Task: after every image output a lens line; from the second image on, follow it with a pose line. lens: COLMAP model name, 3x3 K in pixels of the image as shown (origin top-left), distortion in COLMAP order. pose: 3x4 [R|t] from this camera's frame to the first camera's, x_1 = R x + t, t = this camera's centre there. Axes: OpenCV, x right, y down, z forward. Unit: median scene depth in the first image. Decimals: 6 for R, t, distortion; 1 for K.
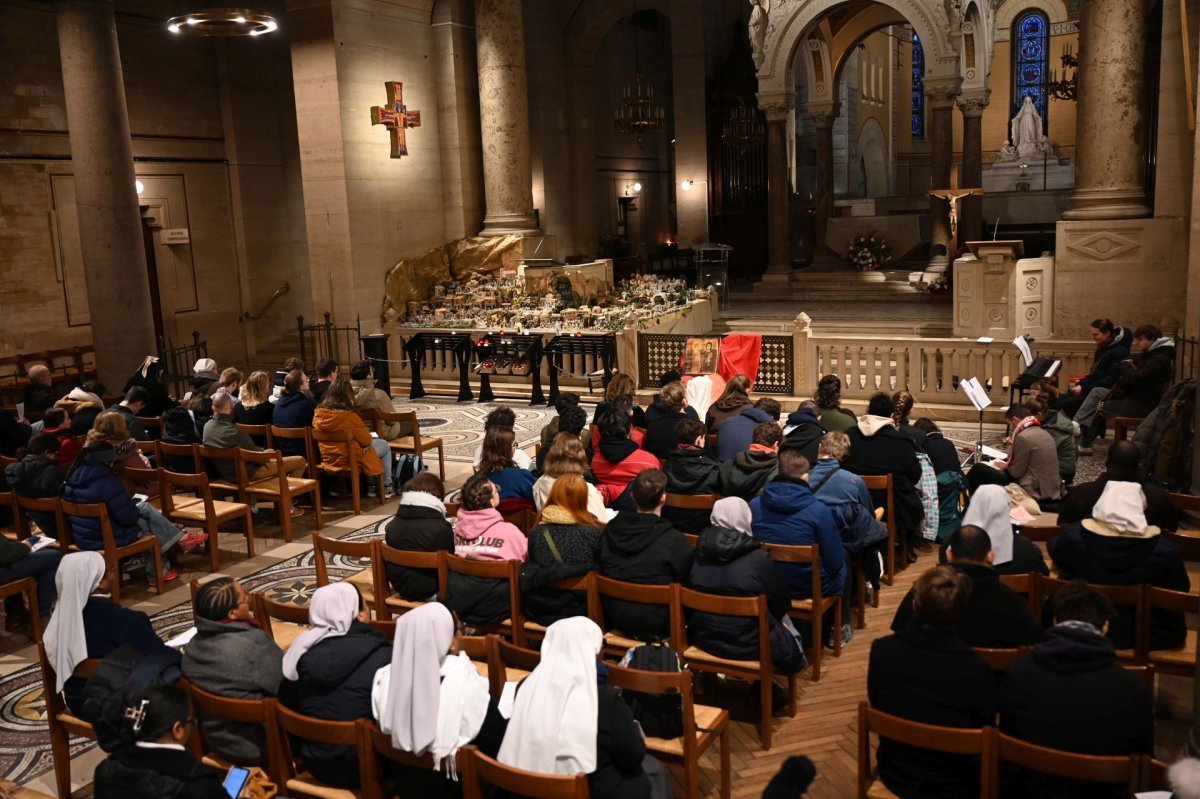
lens RADIAL K [[1118.2, 0, 600.7], [0, 1118.2, 422.7], [0, 0, 1]] dist [-0.006786, 0.003281]
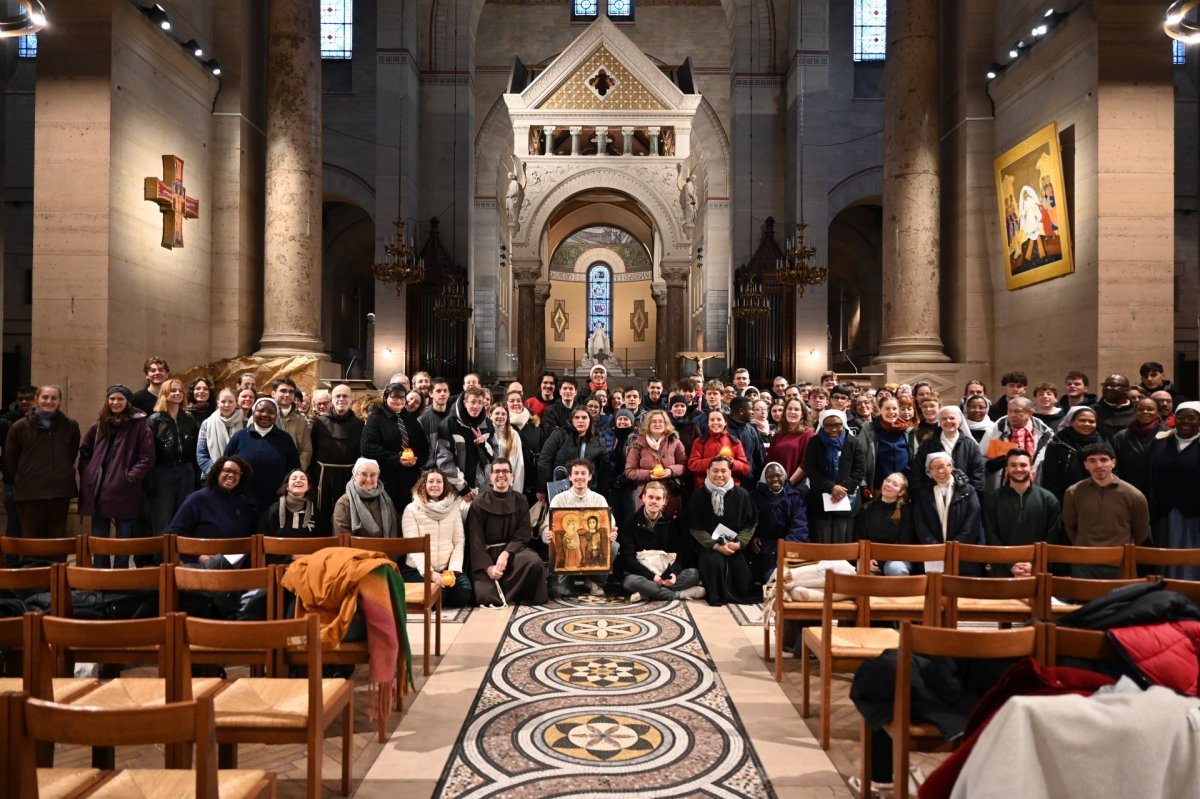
lens RADIAL K [[846.0, 0, 635.8], [0, 846.0, 410.2], [0, 0, 1]] dist [0.000234, -0.000257]
pose [[0.878173, 0.047489, 0.475981, -0.165412], [0.047117, 0.981633, -0.184868, 0.007789], [-0.476018, 0.184773, 0.859806, 0.321633]]
